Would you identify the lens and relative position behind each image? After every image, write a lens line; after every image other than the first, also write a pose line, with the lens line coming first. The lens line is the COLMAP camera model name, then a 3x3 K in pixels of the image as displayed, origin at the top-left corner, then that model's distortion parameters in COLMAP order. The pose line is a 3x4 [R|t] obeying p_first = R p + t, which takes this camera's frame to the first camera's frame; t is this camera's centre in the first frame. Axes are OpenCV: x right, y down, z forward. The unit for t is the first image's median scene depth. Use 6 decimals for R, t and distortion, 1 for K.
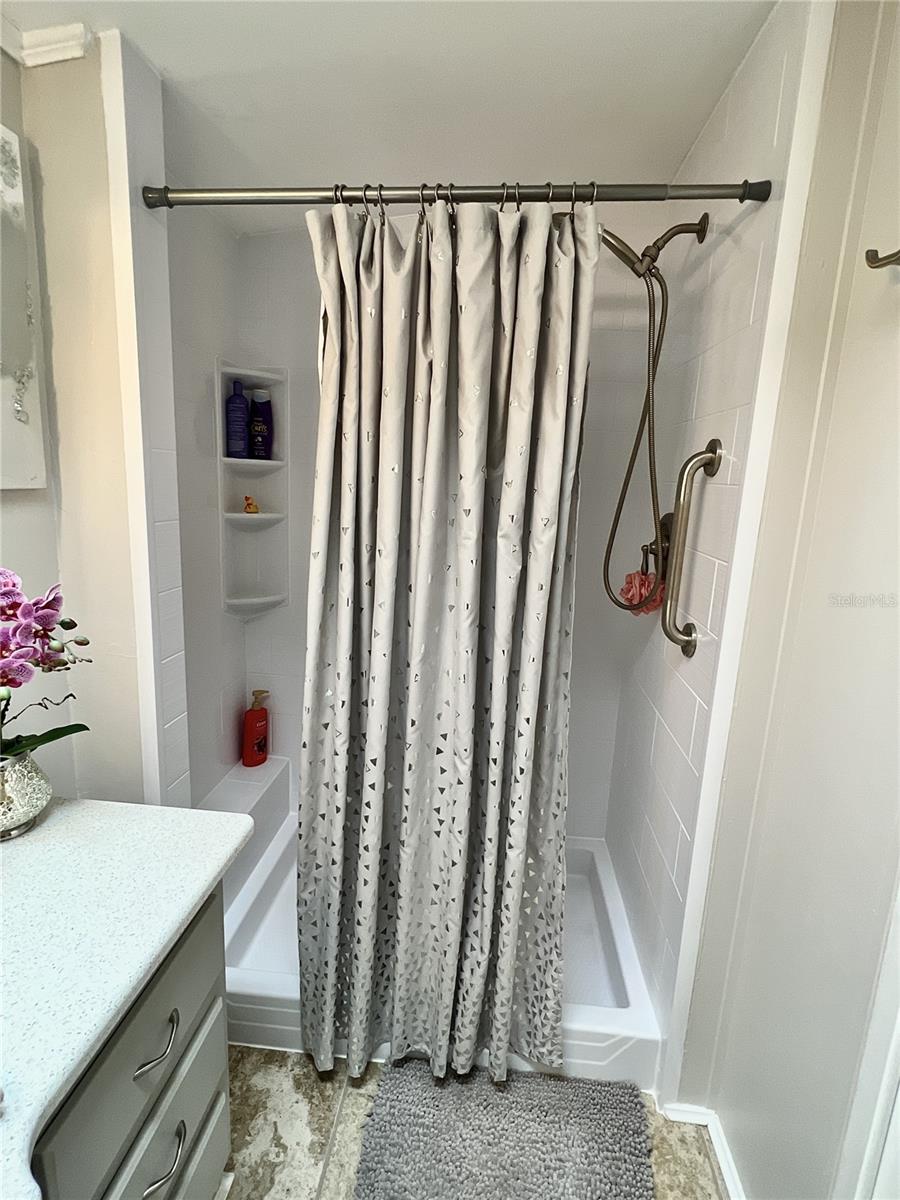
lens RADIAL K [[598.1, 0, 450.0], [0, 598.1, 600.0], [0, 0, 1]] dist [0.000145, -0.000115]
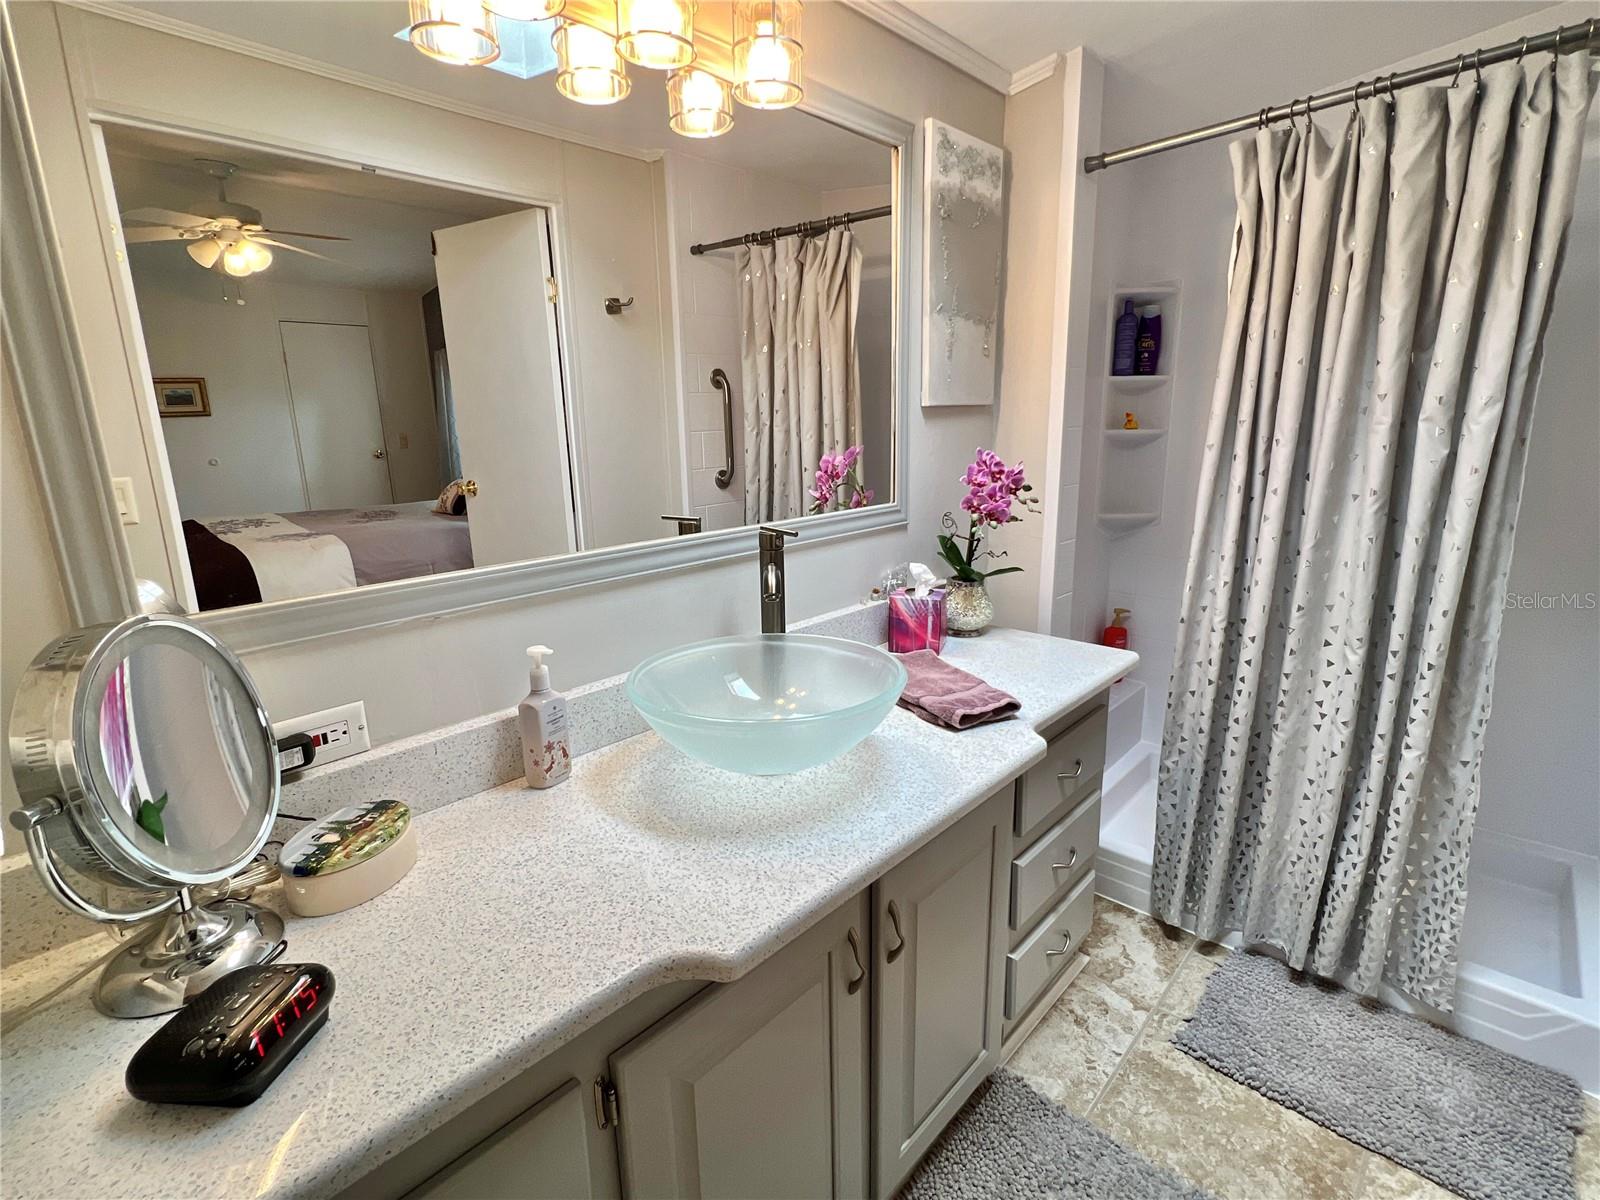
lens RADIAL K [[756.1, 0, 796.8], [0, 756.1, 596.9], [0, 0, 1]] dist [-0.004141, -0.000727]
pose [[0.781175, 0.080735, -0.619069, 0.065434], [-0.064212, 0.996734, 0.048961, 0.173734], [0.621001, 0.001504, 0.783809, -0.558402]]
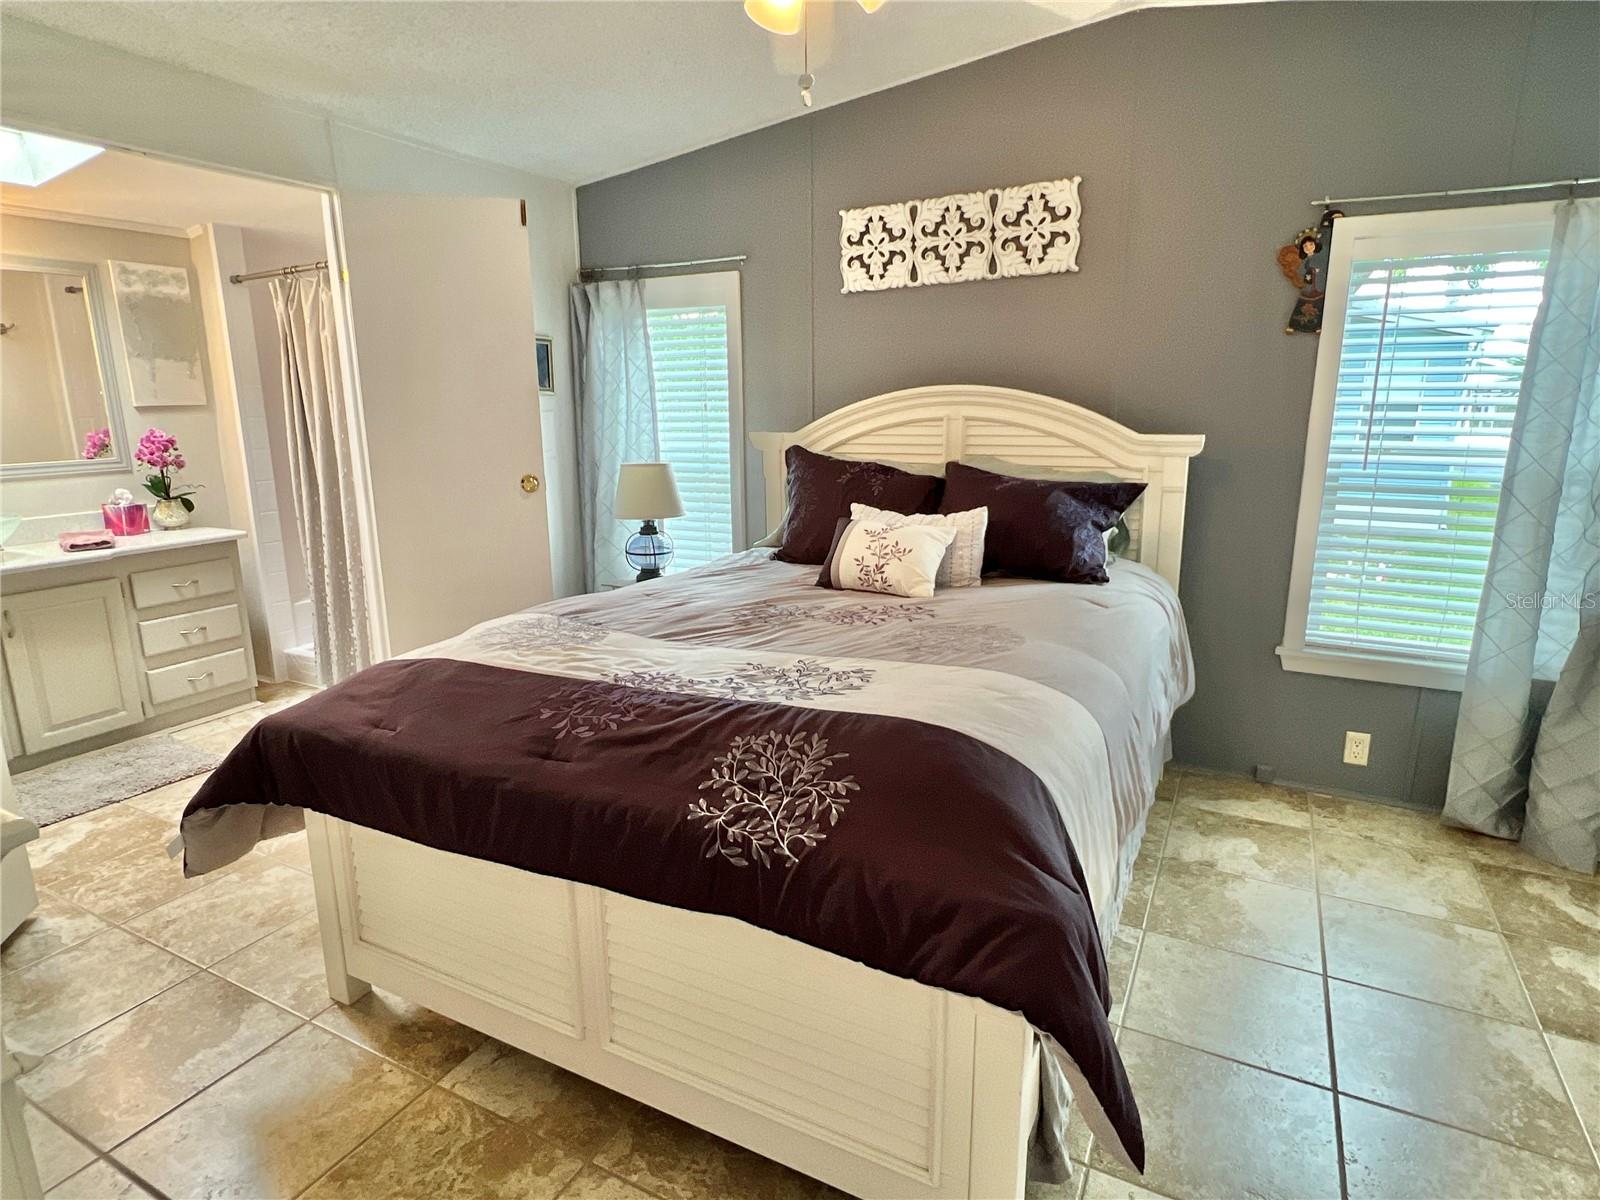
lens RADIAL K [[888.8, 0, 800.3], [0, 888.8, 596.9], [0, 0, 1]] dist [-0.003195, -0.000725]
pose [[0.921448, 0.032910, -0.387105, 2.666300], [-0.026495, 0.999409, 0.021896, 0.403729], [0.387597, -0.009920, 0.921775, -1.247324]]
